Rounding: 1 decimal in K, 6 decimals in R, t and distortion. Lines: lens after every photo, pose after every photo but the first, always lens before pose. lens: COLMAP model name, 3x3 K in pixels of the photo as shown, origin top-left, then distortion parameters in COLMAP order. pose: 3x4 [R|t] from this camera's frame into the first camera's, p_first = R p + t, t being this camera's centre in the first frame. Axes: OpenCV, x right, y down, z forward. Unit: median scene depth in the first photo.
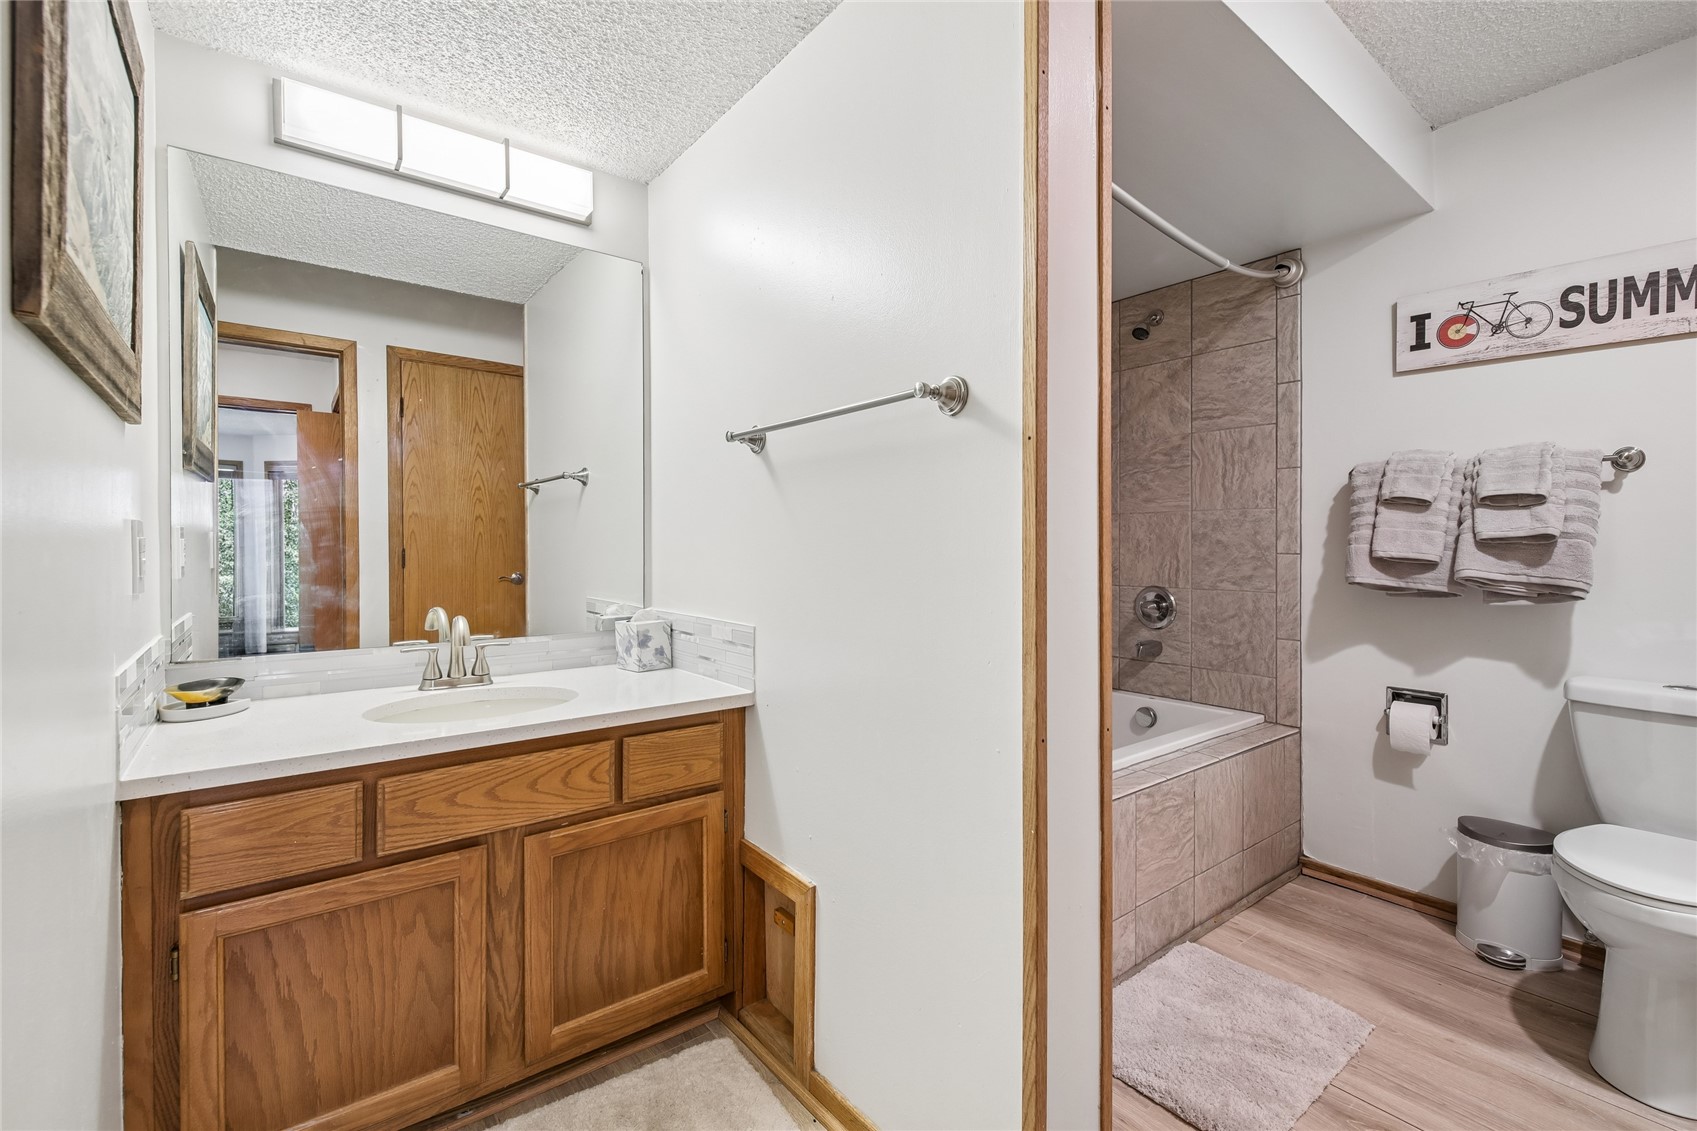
lens RADIAL K [[736.9, 0, 834.7], [0, 736.9, 550.5], [0, 0, 1]] dist [-0.003966, -0.008748]
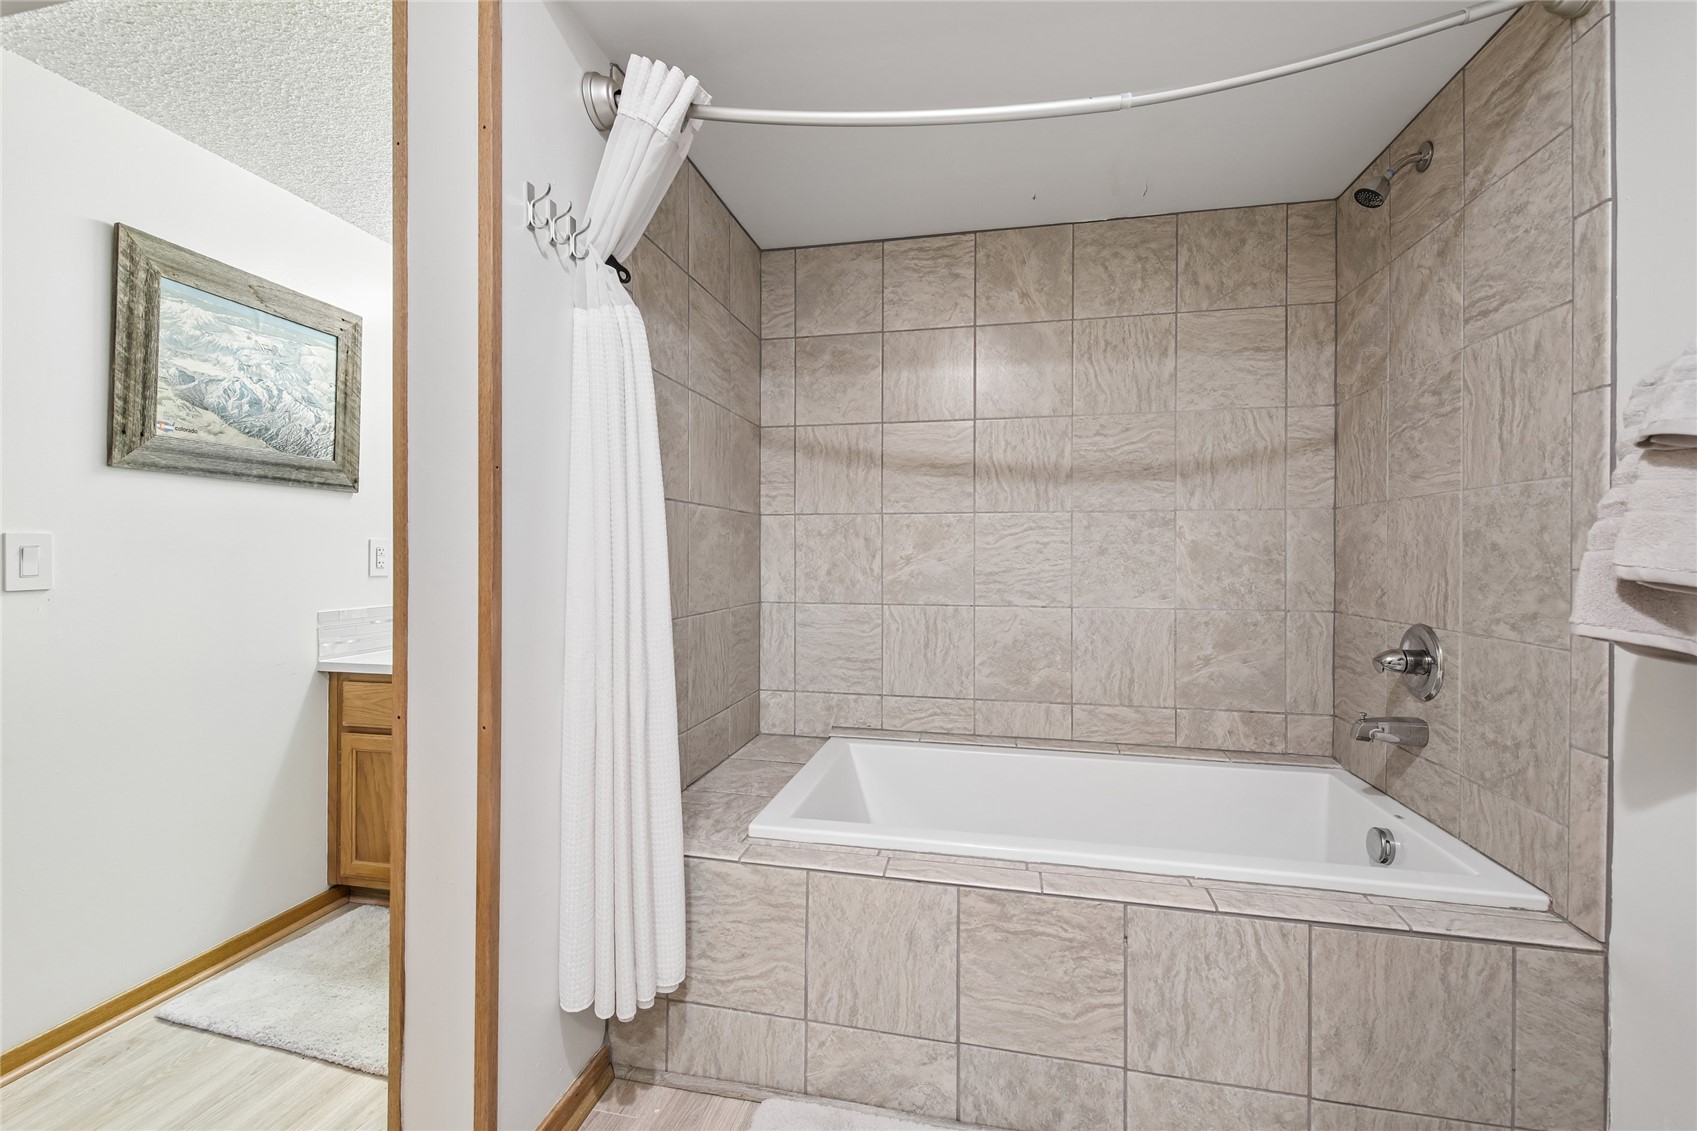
lens RADIAL K [[736.9, 0, 838.8], [0, 736.9, 567.9], [0, 0, 1]] dist [-0.003966, -0.008748]
pose [[0.634310, 0.013977, -0.772952, 0.646059], [-0.007847, 0.999901, 0.011641, 0.000962], [0.773039, -0.001319, 0.634357, 0.315354]]
